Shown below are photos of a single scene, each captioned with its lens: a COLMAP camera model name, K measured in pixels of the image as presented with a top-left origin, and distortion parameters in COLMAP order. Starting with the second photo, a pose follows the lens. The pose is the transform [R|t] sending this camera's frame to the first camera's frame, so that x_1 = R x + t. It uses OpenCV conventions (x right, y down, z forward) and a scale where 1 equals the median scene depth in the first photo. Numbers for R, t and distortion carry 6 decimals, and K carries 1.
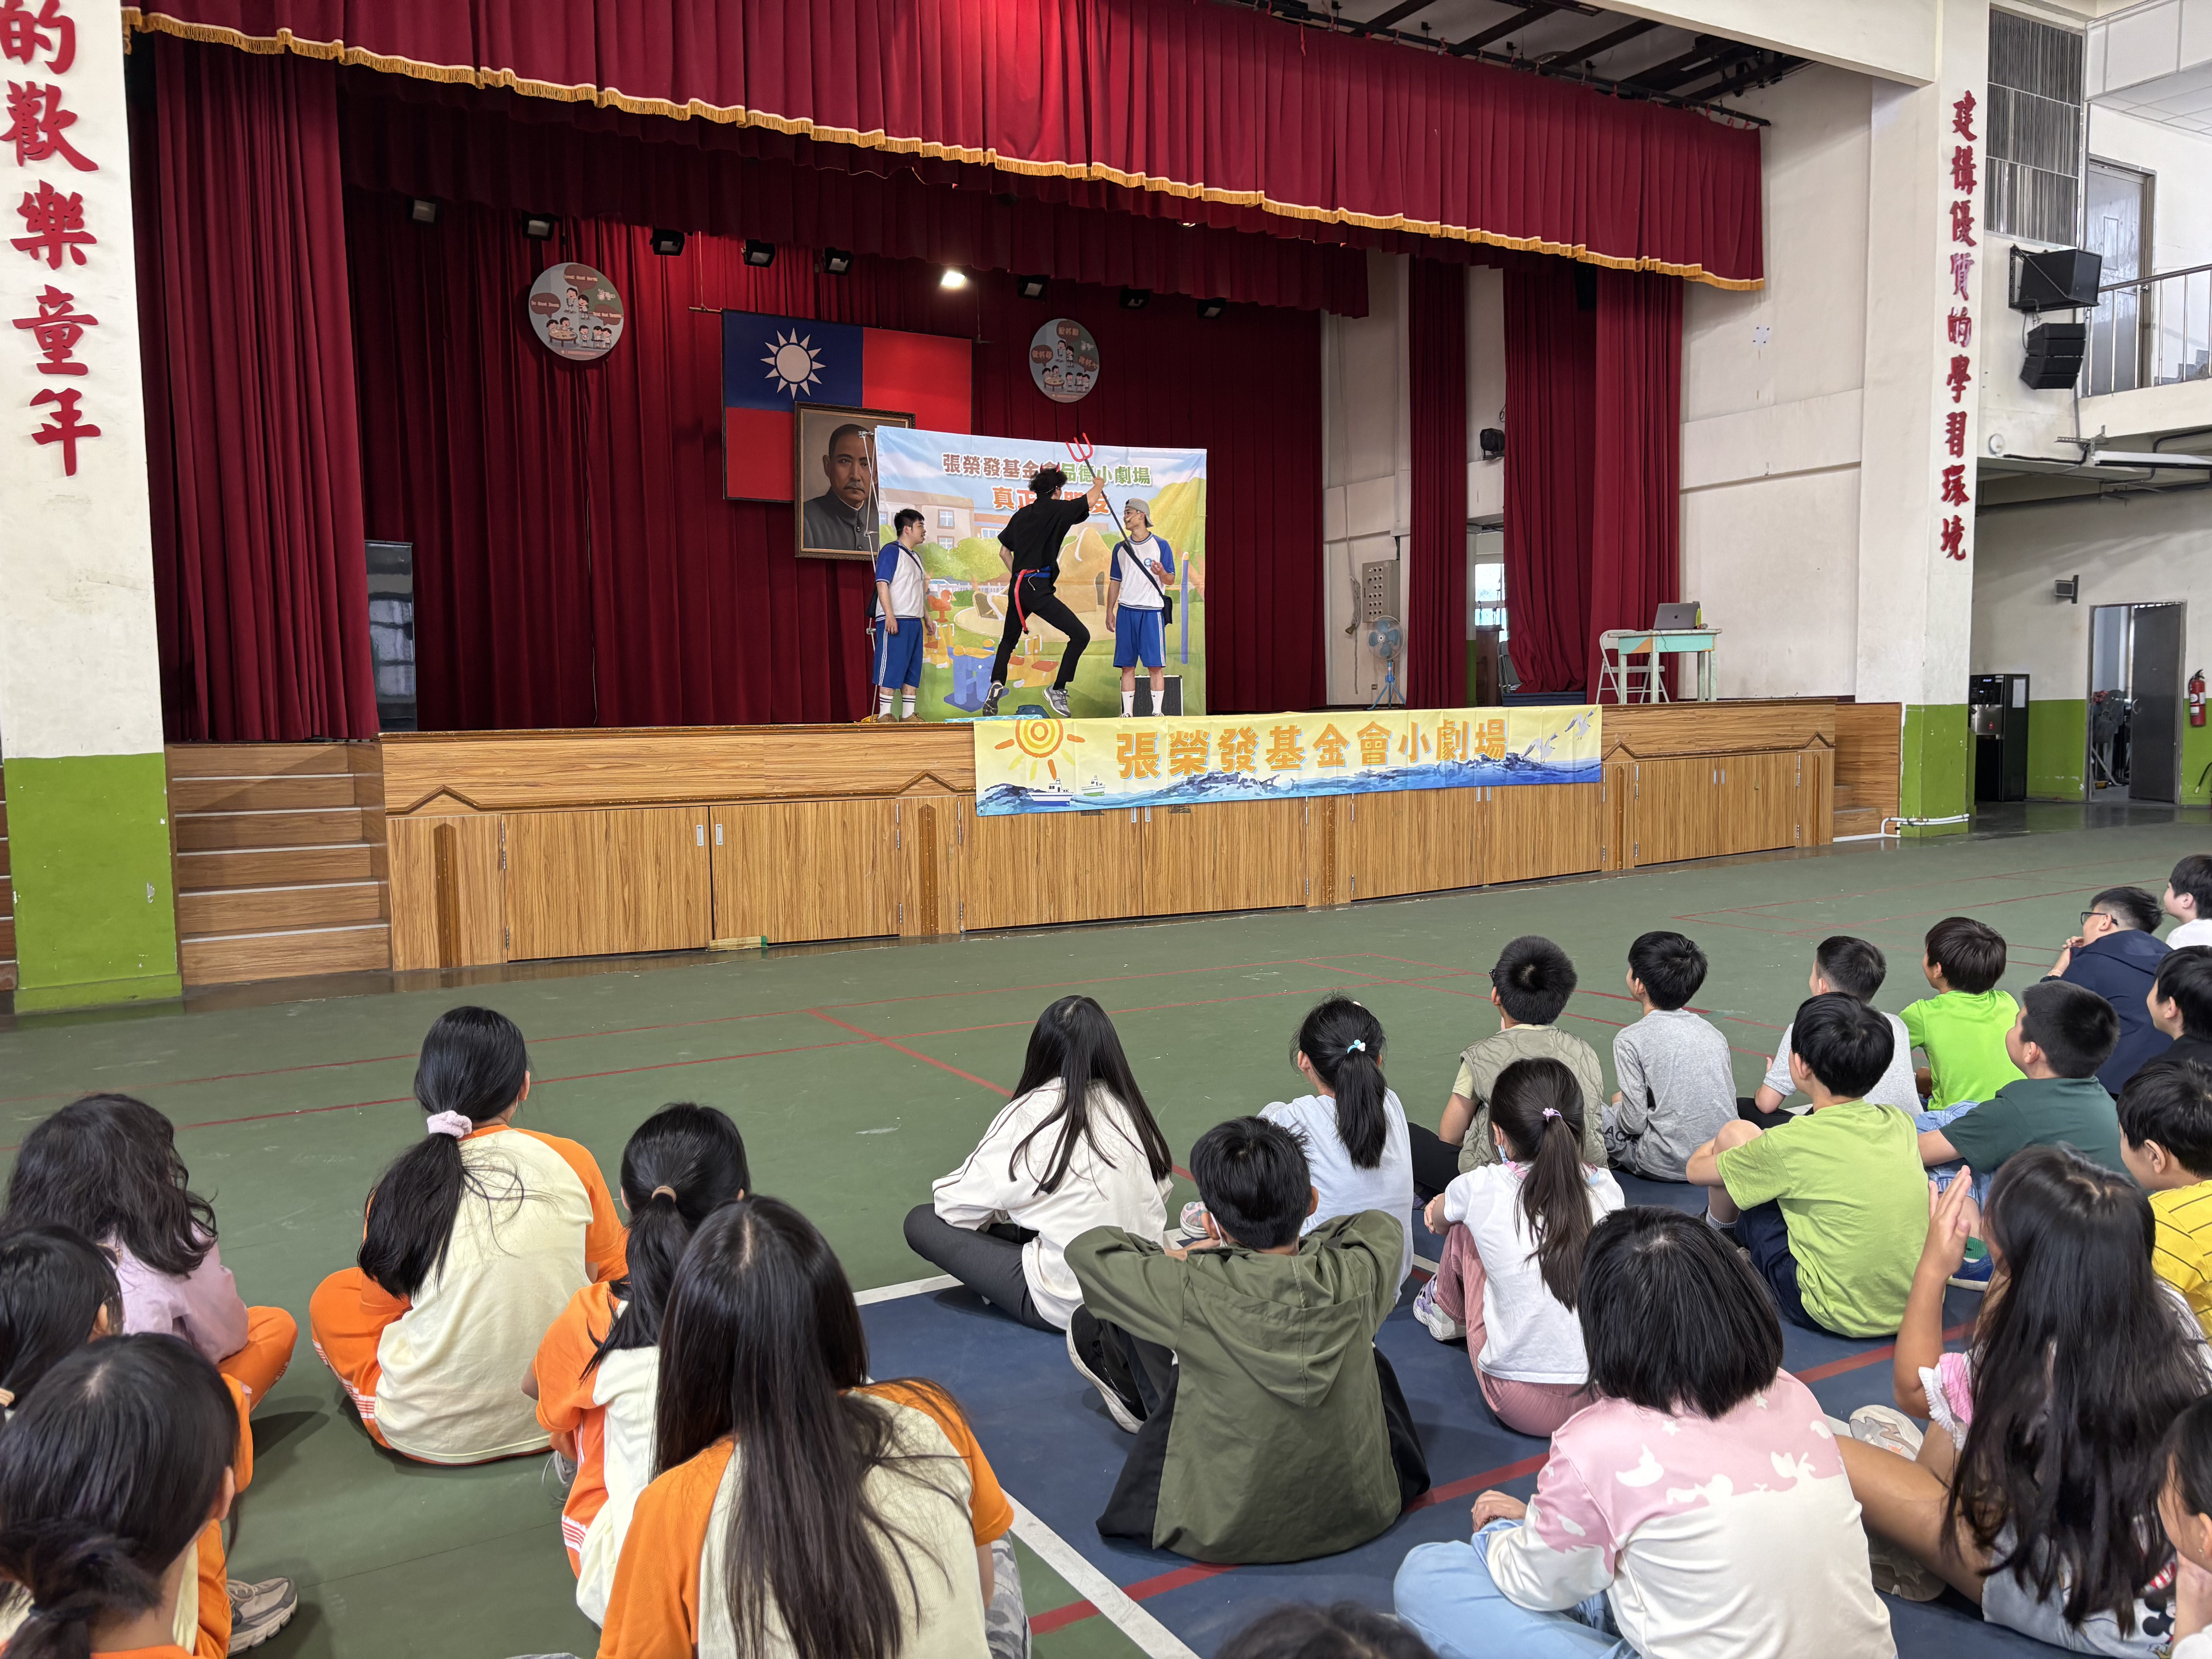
lens RADIAL K [[1648.6, 0, 1106.0], [0, 1648.6, 829.5], [0, 0, 1]] dist [0.043292, -0.004375]
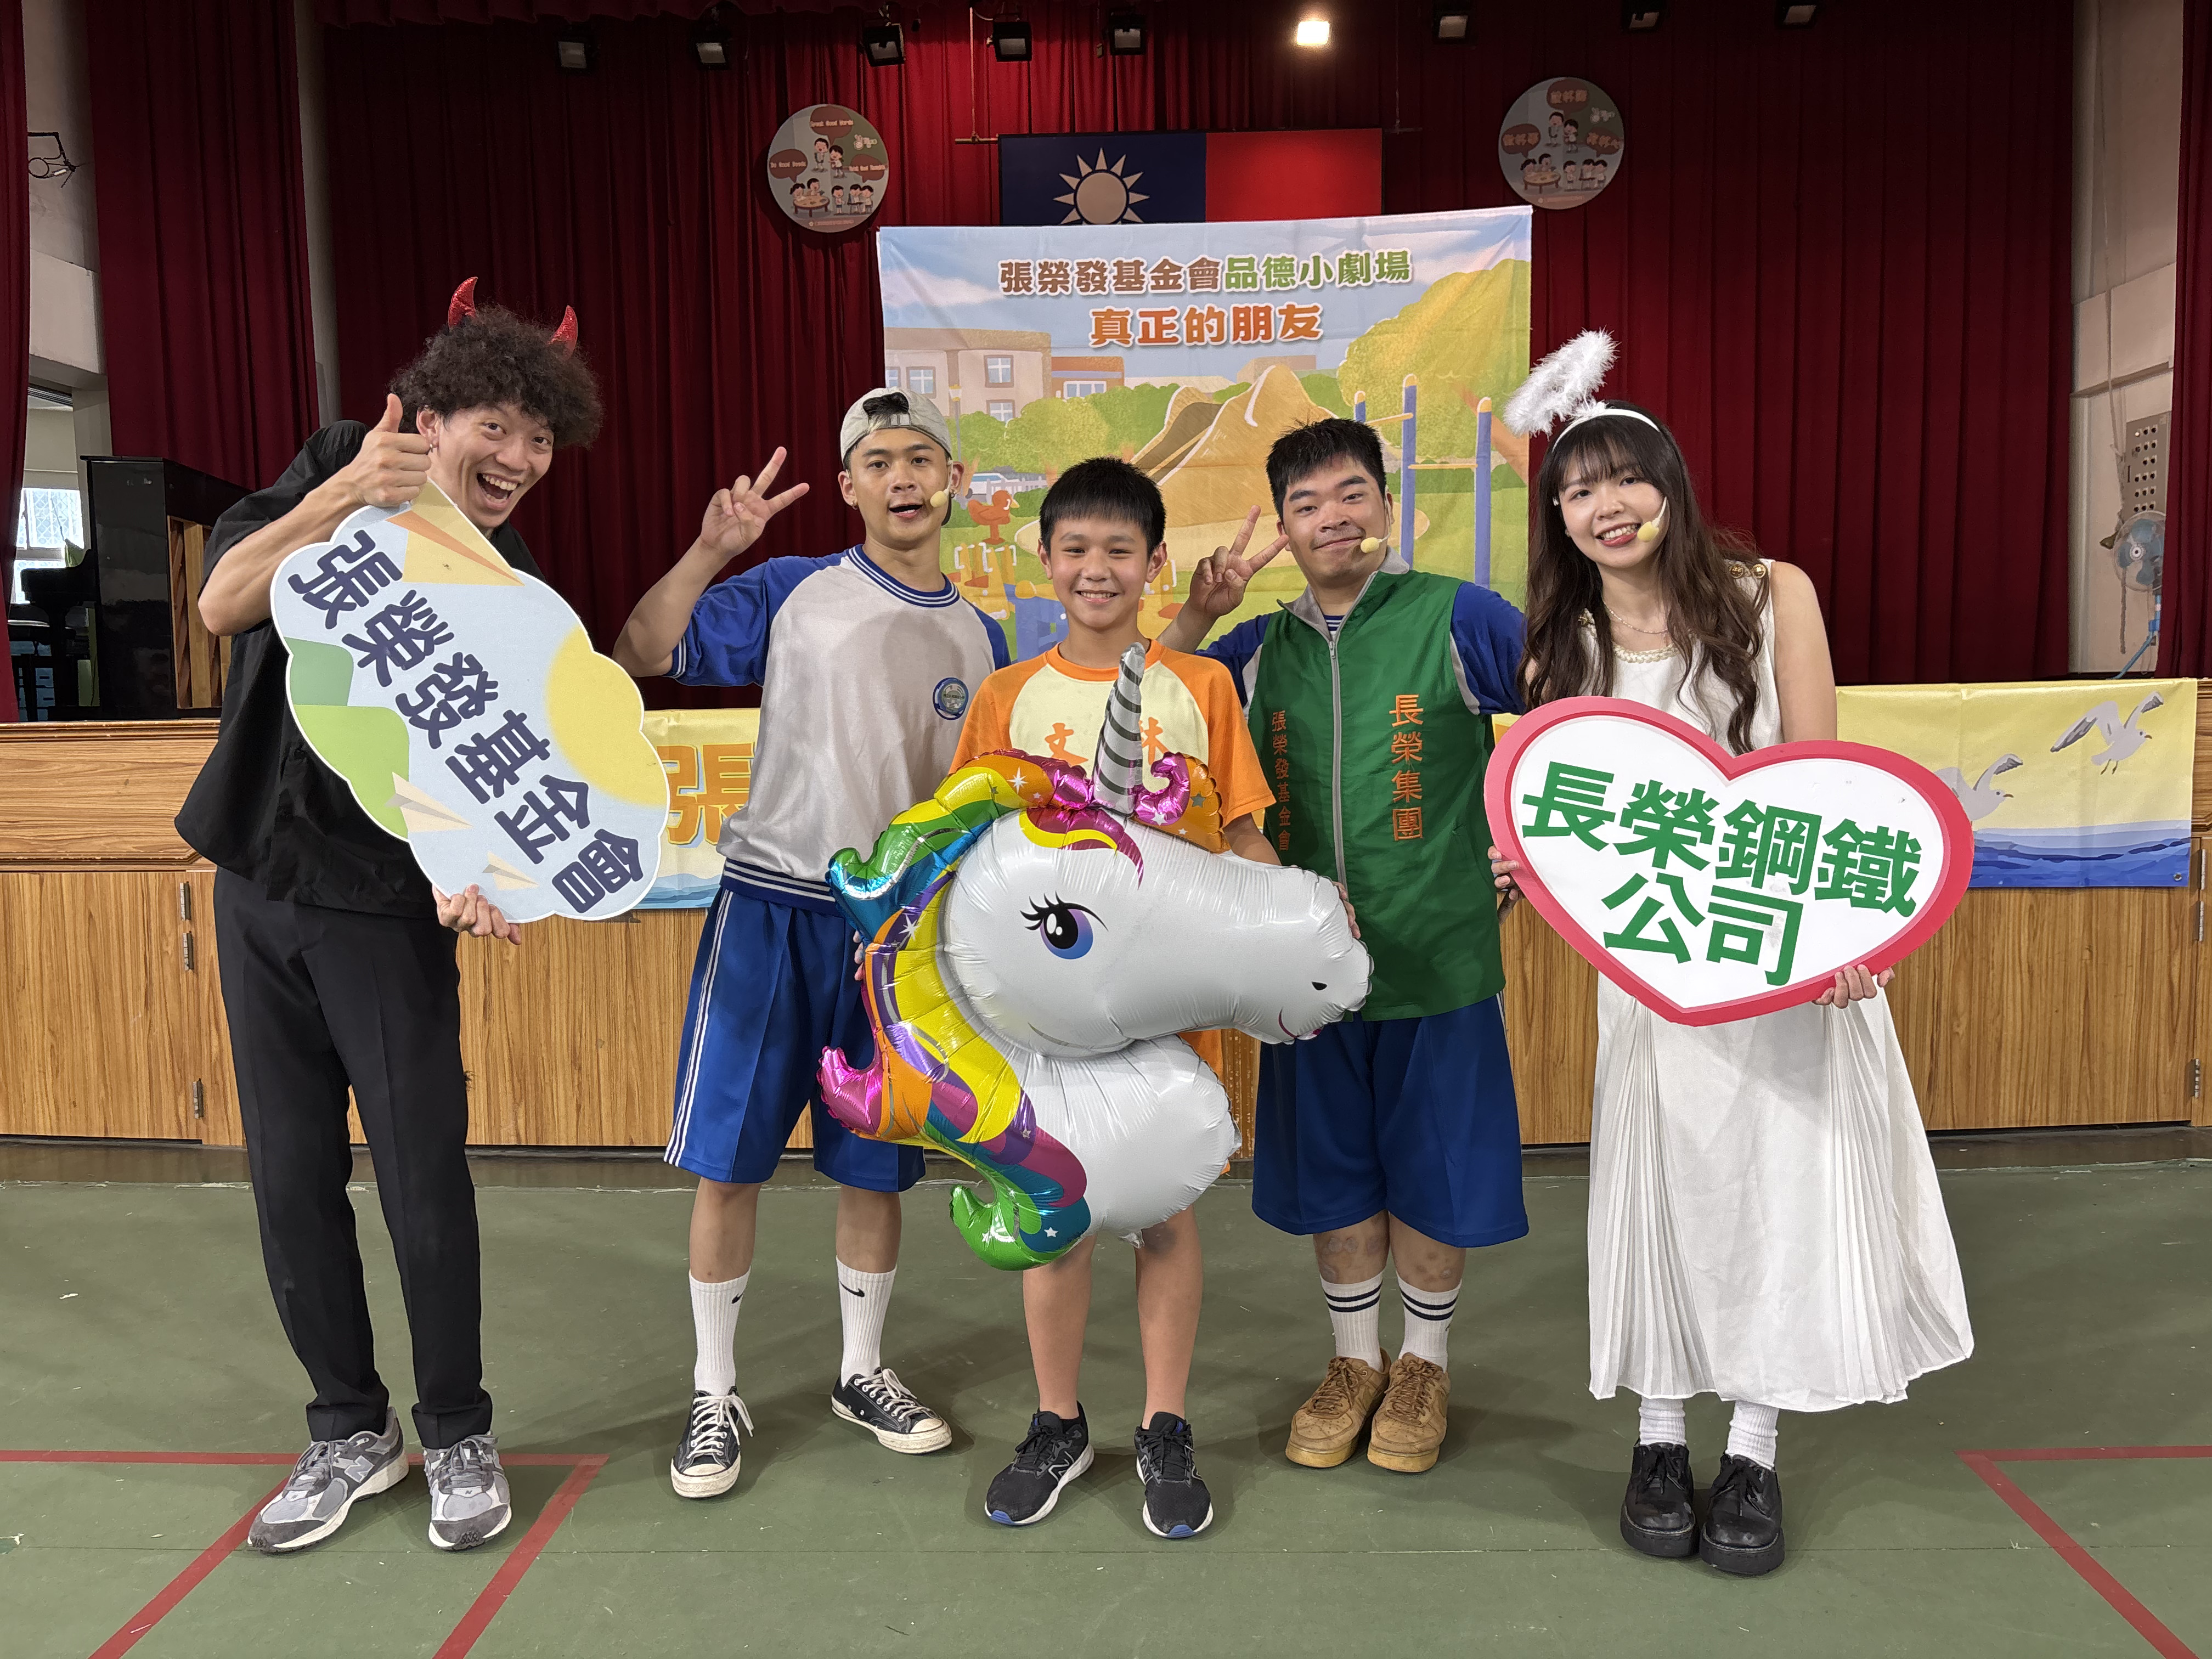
lens RADIAL K [[1648.6, 0, 1106.0], [0, 1648.6, 829.5], [0, 0, 1]] dist [0.043292, -0.004375]
pose [[0.846780, 0.047111, -0.529853, 0.216898], [-0.037060, 0.998875, 0.029586, -0.032673], [0.530651, -0.005417, 0.847573, 0.416261]]
